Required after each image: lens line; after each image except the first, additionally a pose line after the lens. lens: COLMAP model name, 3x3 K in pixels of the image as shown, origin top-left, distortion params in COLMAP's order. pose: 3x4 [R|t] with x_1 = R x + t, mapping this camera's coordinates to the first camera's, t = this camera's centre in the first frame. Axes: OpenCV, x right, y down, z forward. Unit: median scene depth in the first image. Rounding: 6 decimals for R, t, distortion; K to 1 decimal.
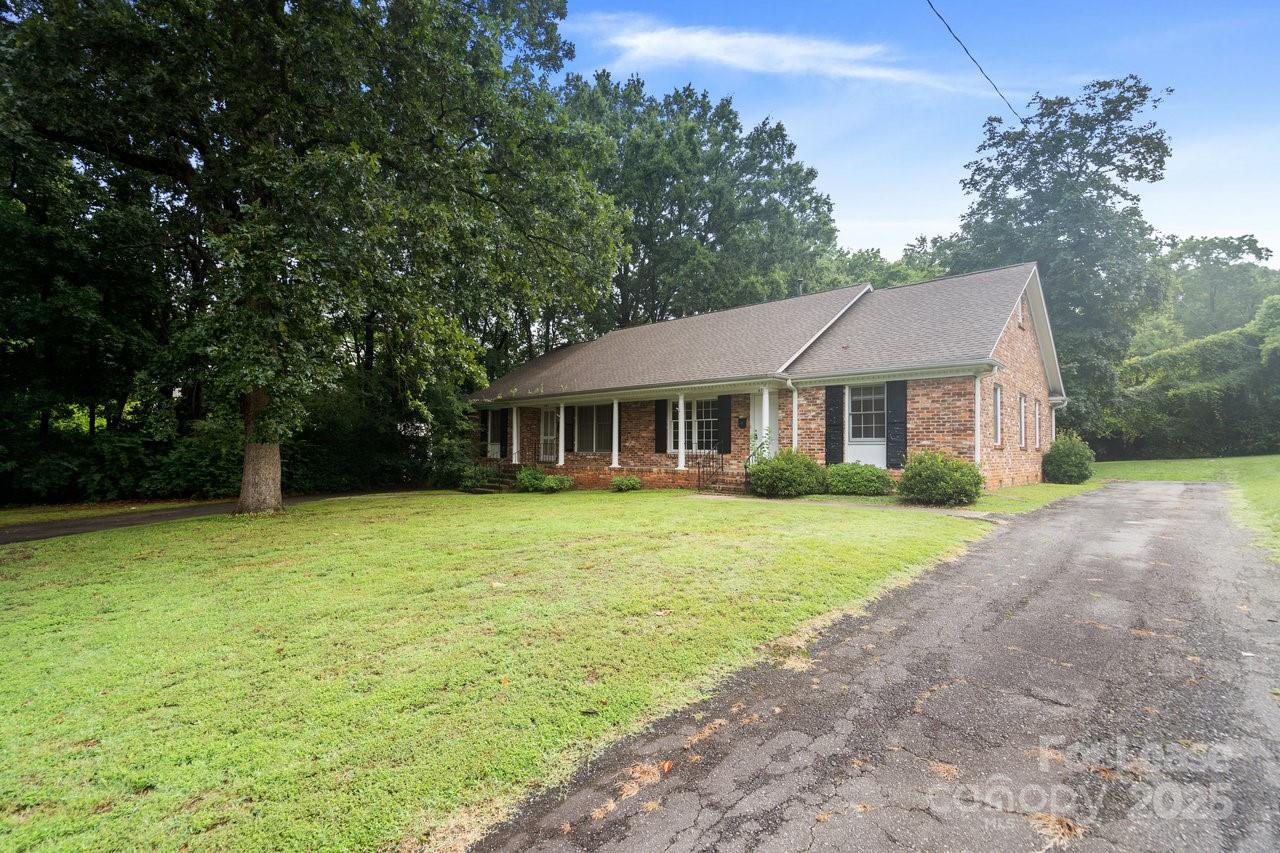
lens RADIAL K [[586.3, 0, 632.8], [0, 586.3, 436.9], [0, 0, 1]] dist [-0.002662, 0.000760]
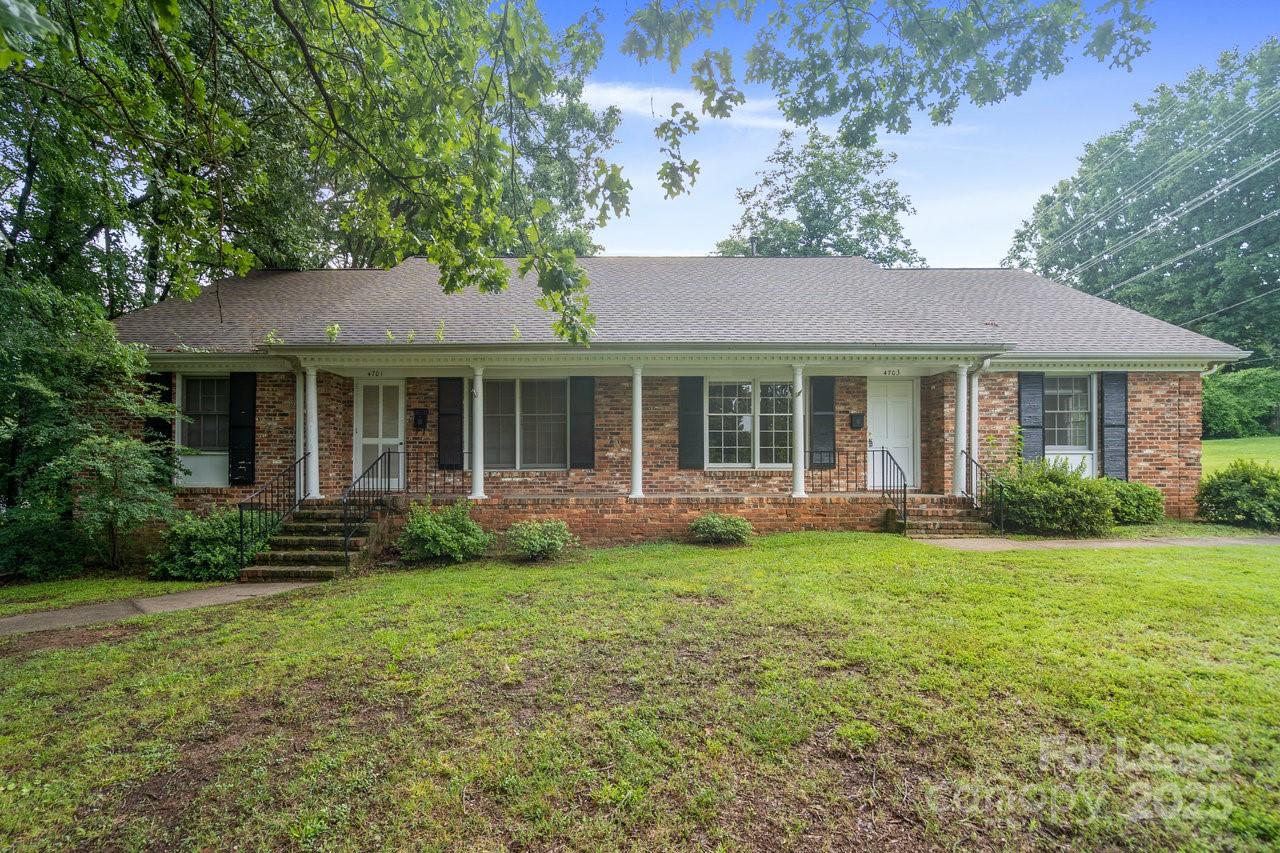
lens RADIAL K [[600.2, 0, 633.4], [0, 600.2, 457.2], [0, 0, 1]] dist [0.001625, 0.000536]
pose [[0.729134, 0.003969, 0.684359, -0.439260], [-0.007827, 0.999966, 0.002541, 0.015826], [-0.684326, -0.007209, 0.729140, 0.676564]]
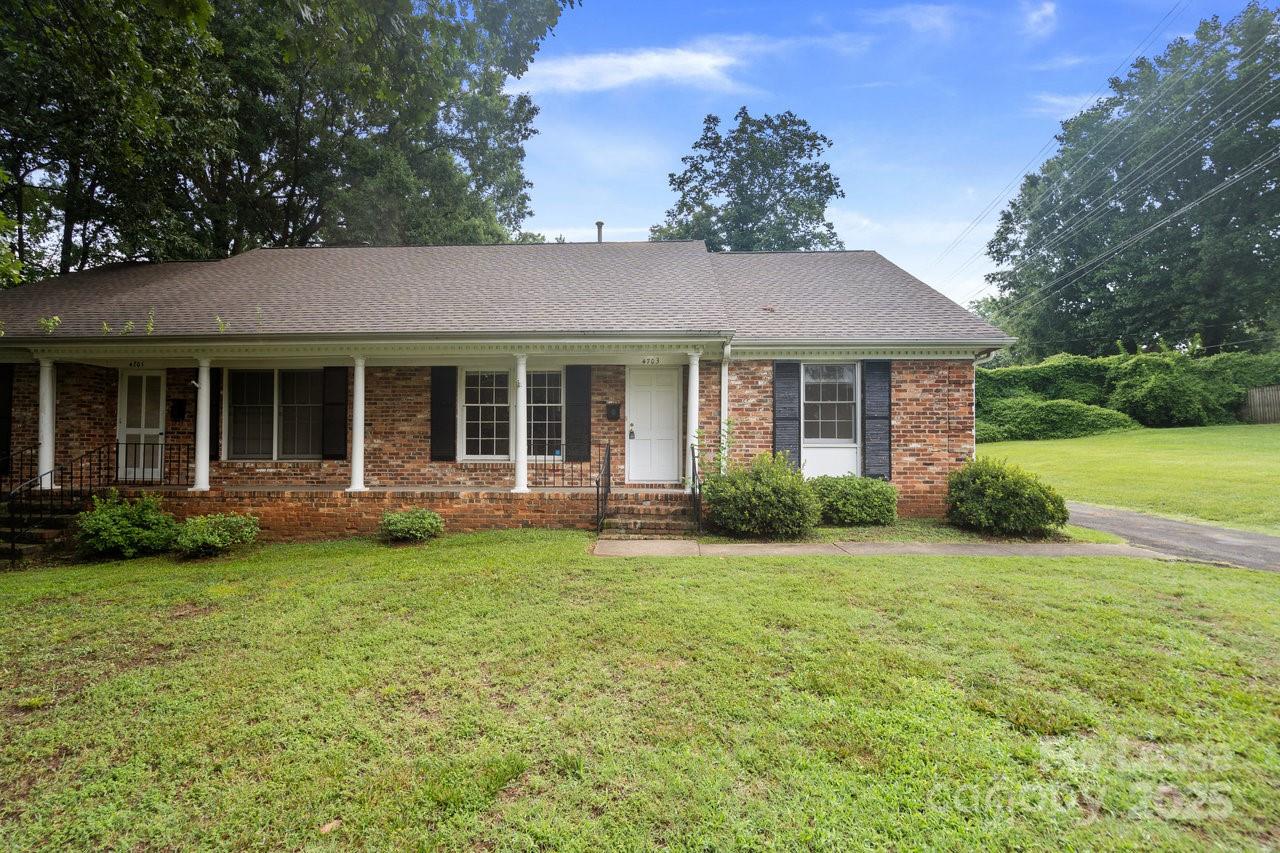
lens RADIAL K [[586.3, 0, 632.8], [0, 586.3, 436.9], [0, 0, 1]] dist [-0.002662, 0.000760]
pose [[0.768762, 0.010834, 0.639443, -0.189438], [-0.011766, 0.999927, -0.002795, 0.003726], [-0.639426, -0.005375, 0.768834, 0.504952]]
